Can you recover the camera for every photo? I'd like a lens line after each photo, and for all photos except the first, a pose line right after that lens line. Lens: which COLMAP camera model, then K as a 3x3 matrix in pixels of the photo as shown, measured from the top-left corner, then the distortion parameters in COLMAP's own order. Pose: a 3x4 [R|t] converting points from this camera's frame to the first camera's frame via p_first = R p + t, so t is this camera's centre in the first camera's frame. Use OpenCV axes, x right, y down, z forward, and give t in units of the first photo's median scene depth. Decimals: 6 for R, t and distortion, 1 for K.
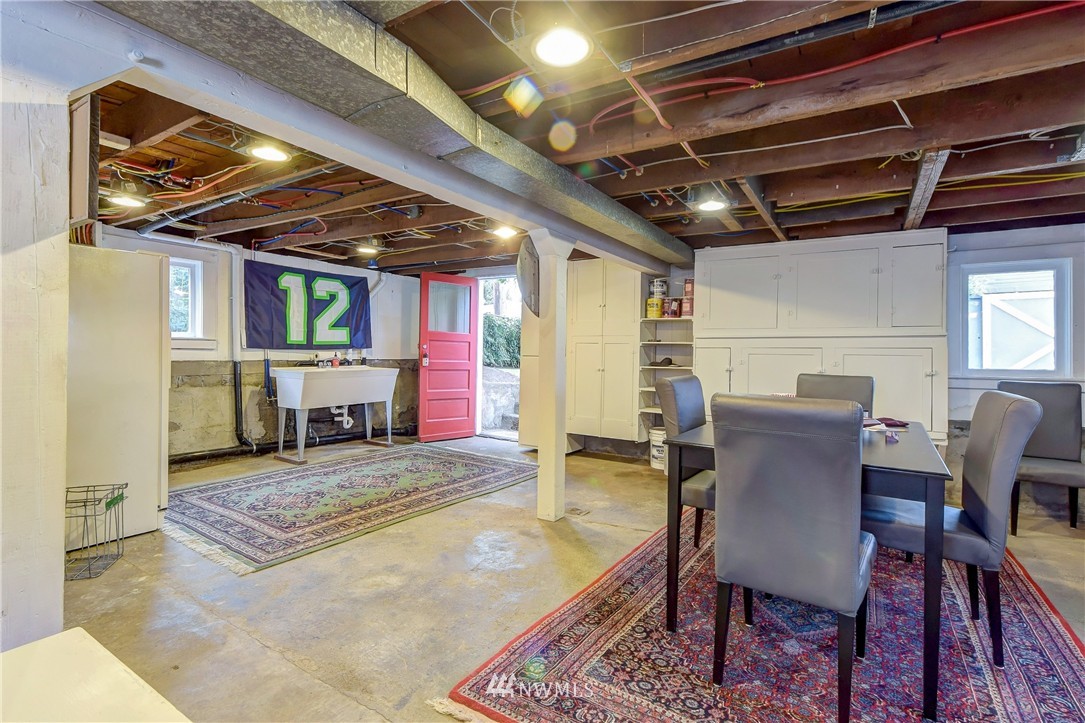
lens RADIAL K [[492.5, 0, 543.2], [0, 492.5, 342.7], [0, 0, 1]] dist [0.000031, -0.000004]
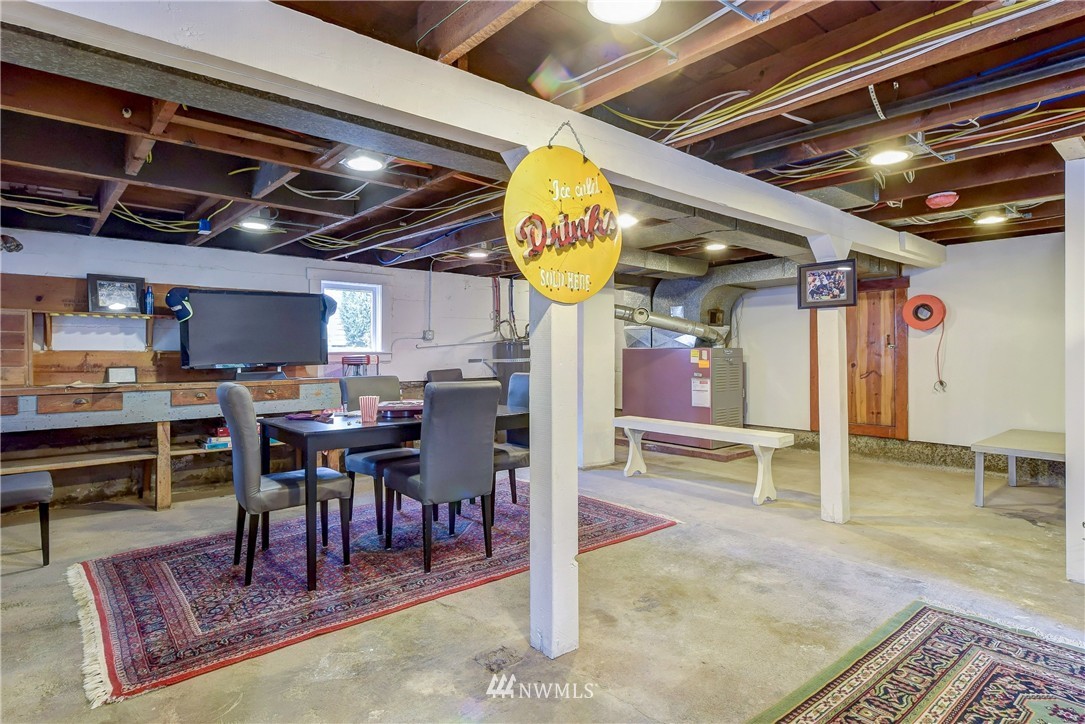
lens RADIAL K [[602.6, 0, 542.5], [0, 602.6, 362.0], [0, 0, 1]] dist [-0.000452, -0.000159]
pose [[-0.960768, -0.015935, 0.276896, -0.185521], [-0.013340, 0.999848, 0.011254, 0.013041], [-0.277033, 0.007118, -0.960834, 1.930117]]
